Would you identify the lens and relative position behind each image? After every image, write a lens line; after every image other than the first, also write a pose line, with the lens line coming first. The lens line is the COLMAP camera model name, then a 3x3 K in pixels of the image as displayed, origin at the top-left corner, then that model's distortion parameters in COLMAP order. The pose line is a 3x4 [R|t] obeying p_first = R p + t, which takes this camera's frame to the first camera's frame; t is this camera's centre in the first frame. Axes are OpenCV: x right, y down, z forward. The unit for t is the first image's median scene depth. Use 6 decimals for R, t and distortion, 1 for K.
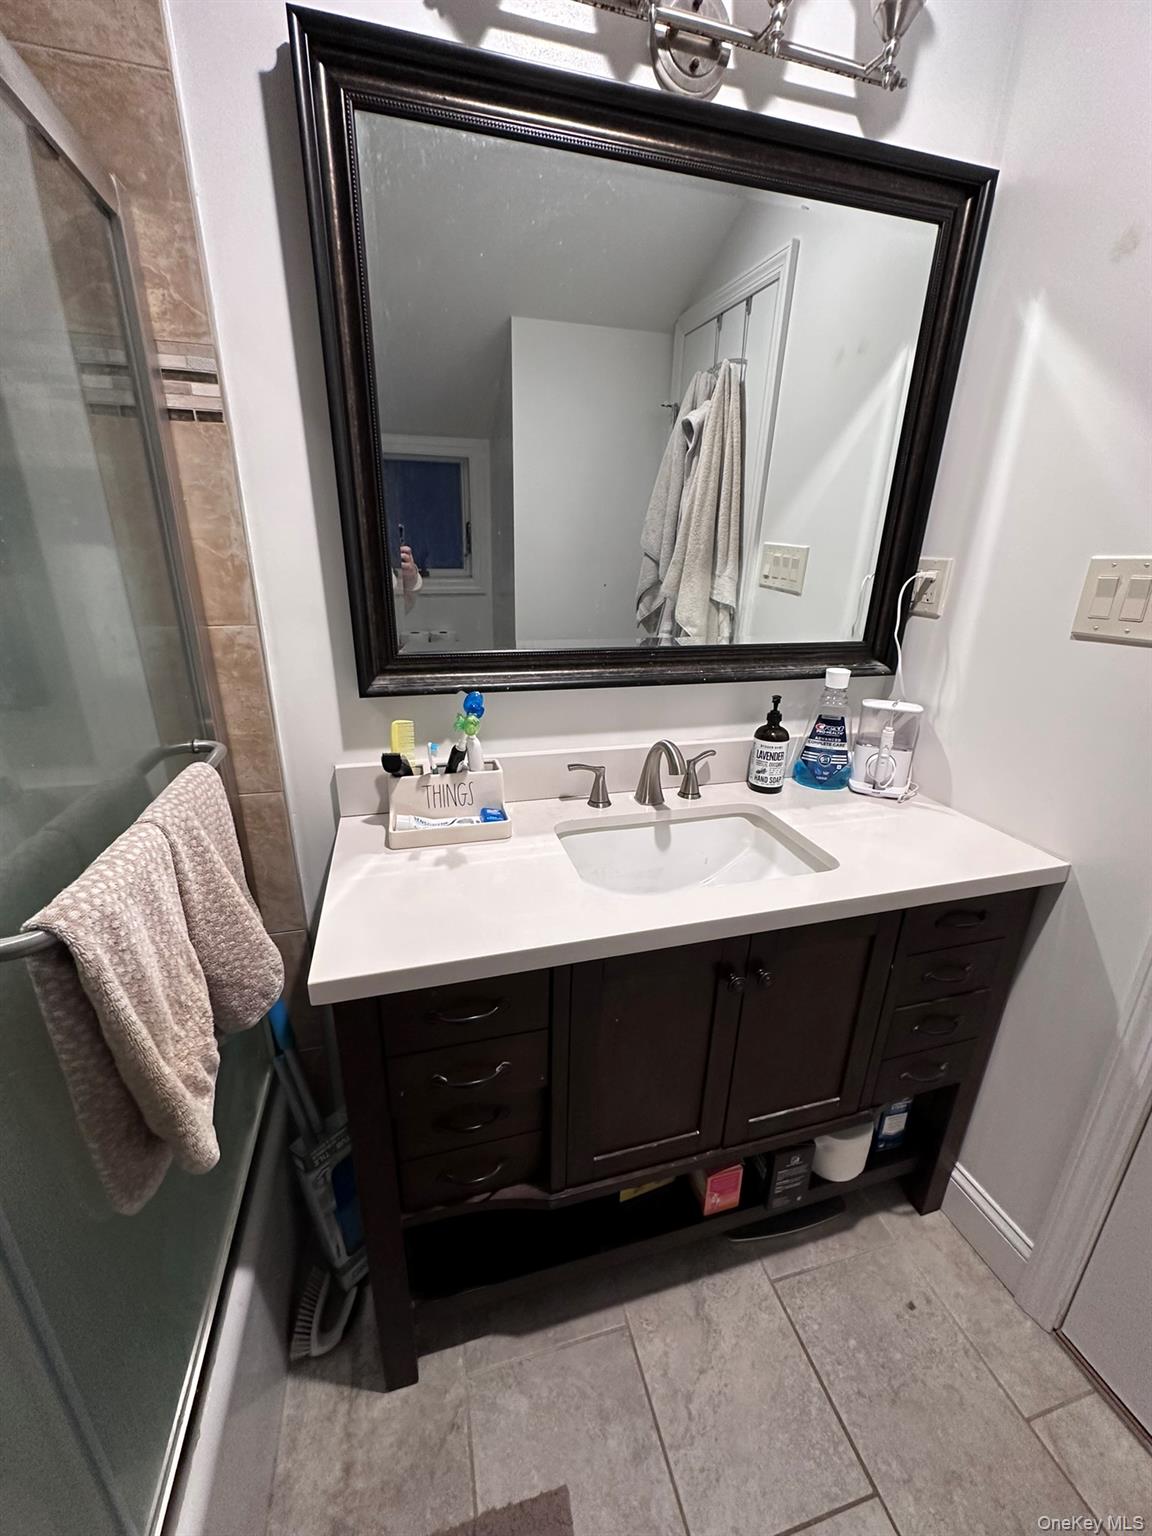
lens RADIAL K [[611.1, 0, 576.0], [0, 611.1, 768.0], [0, 0, 1]] dist [-0.001204, -0.000152]
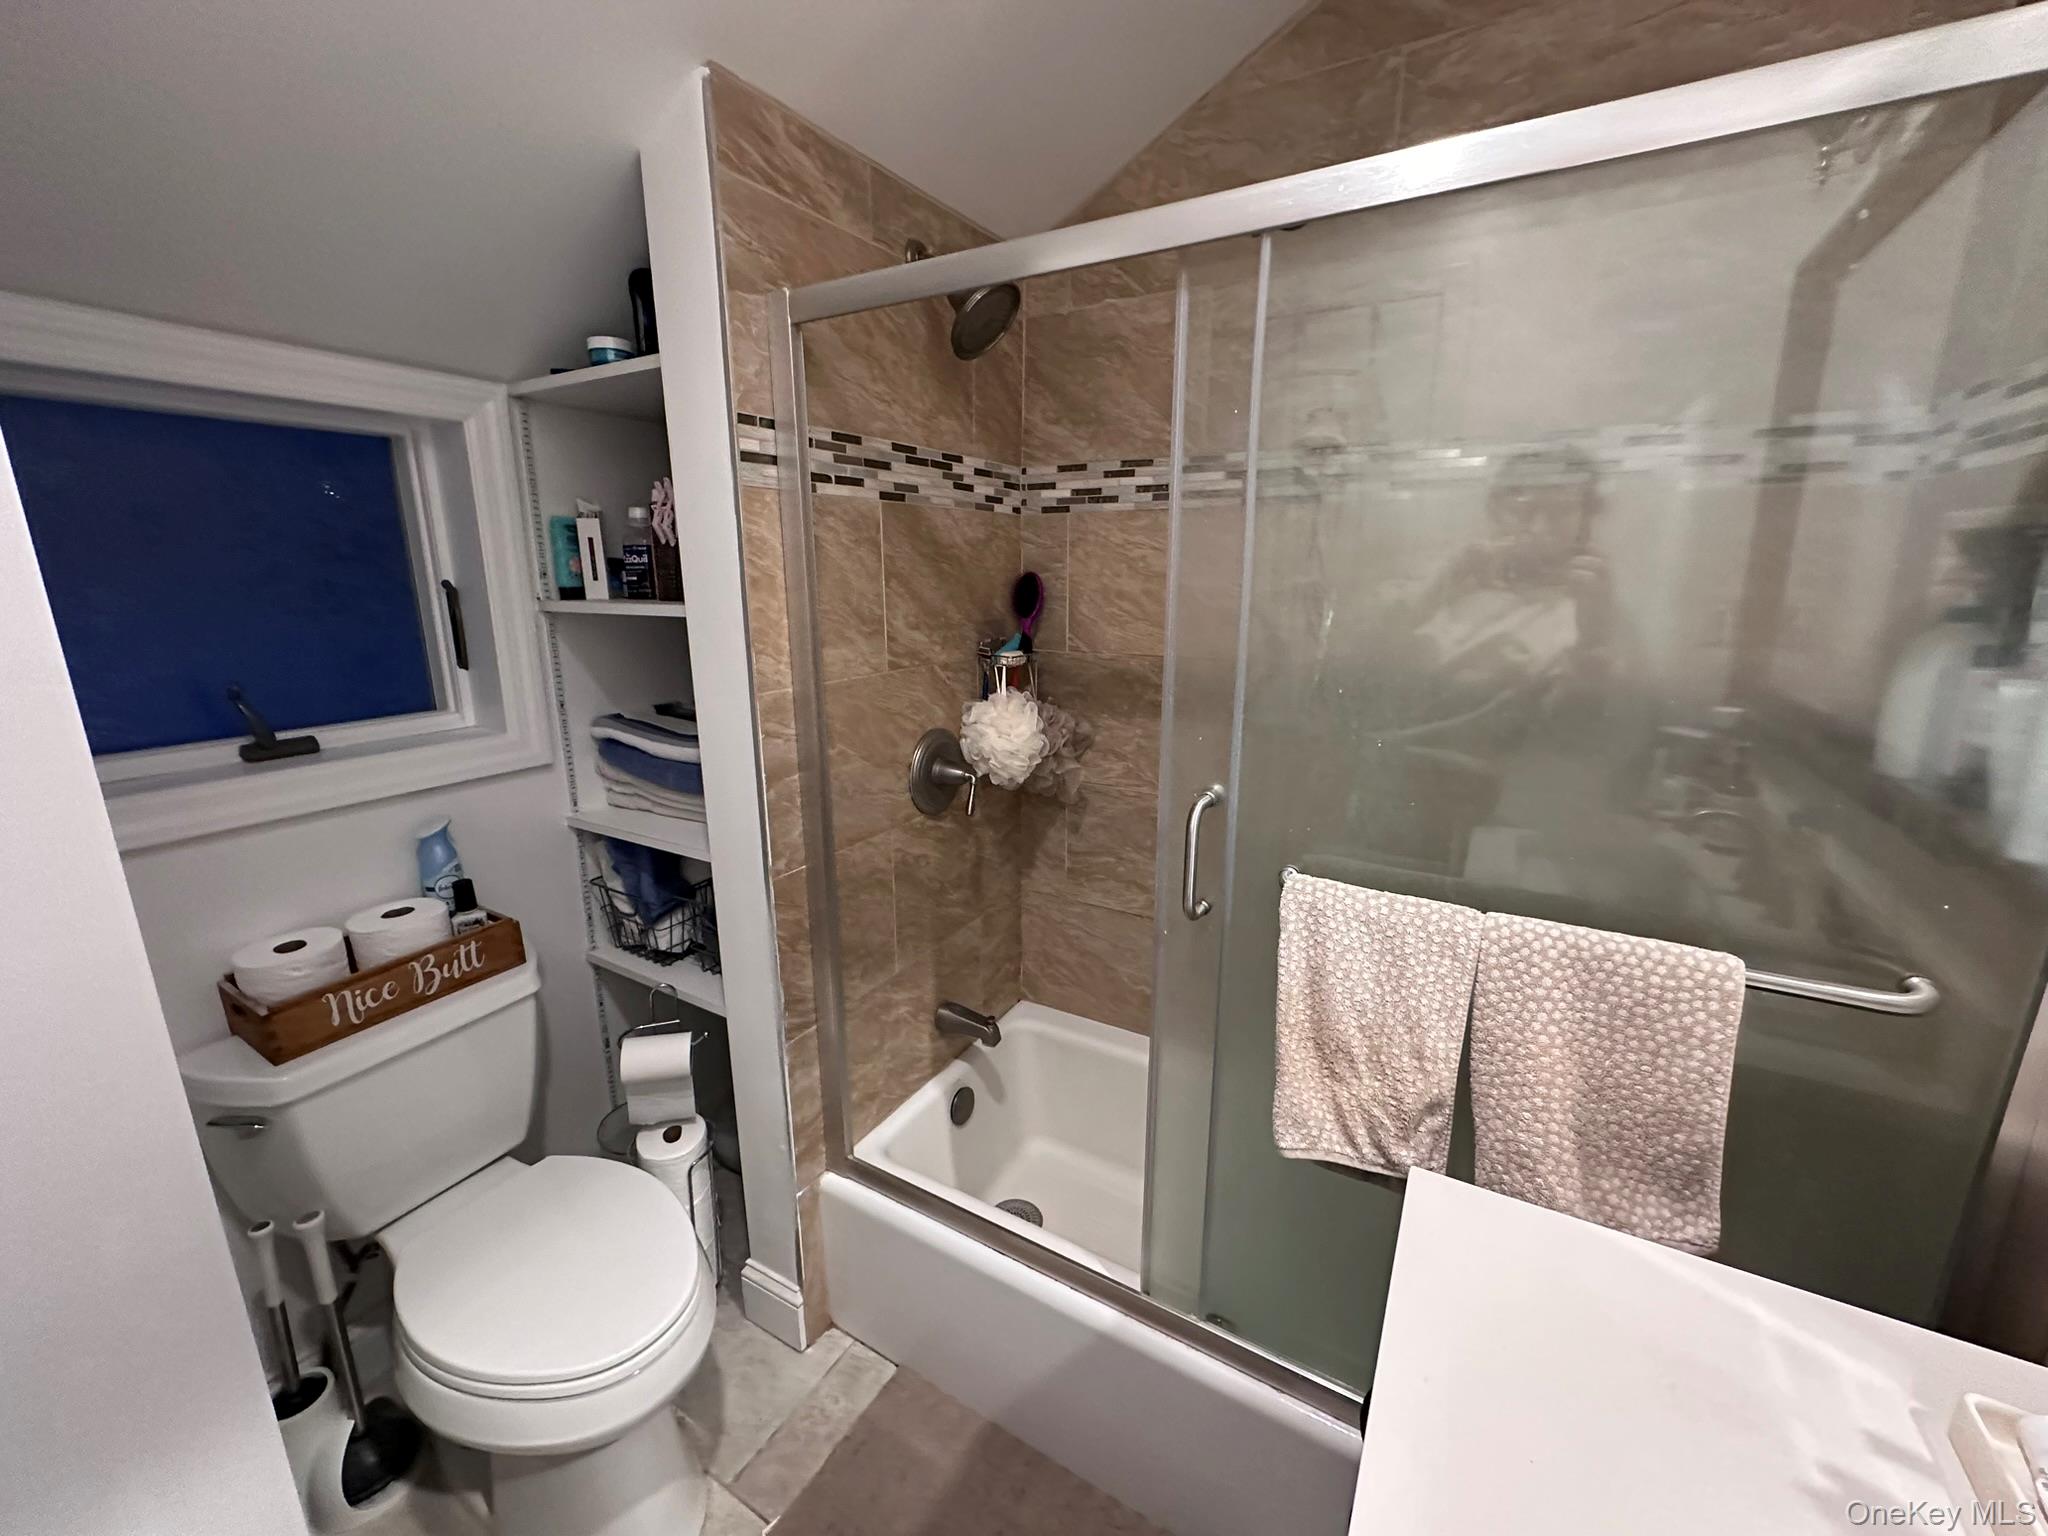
lens RADIAL K [[814.7, 0, 1024.0], [0, 814.7, 768.0], [0, 0, 1]] dist [-0.001204, -0.000152]
pose [[-0.718750, 0.149081, -0.679098, 0.408422], [-0.240932, 0.862815, 0.444411, -0.320703], [0.652189, 0.483037, -0.584230, 0.750811]]
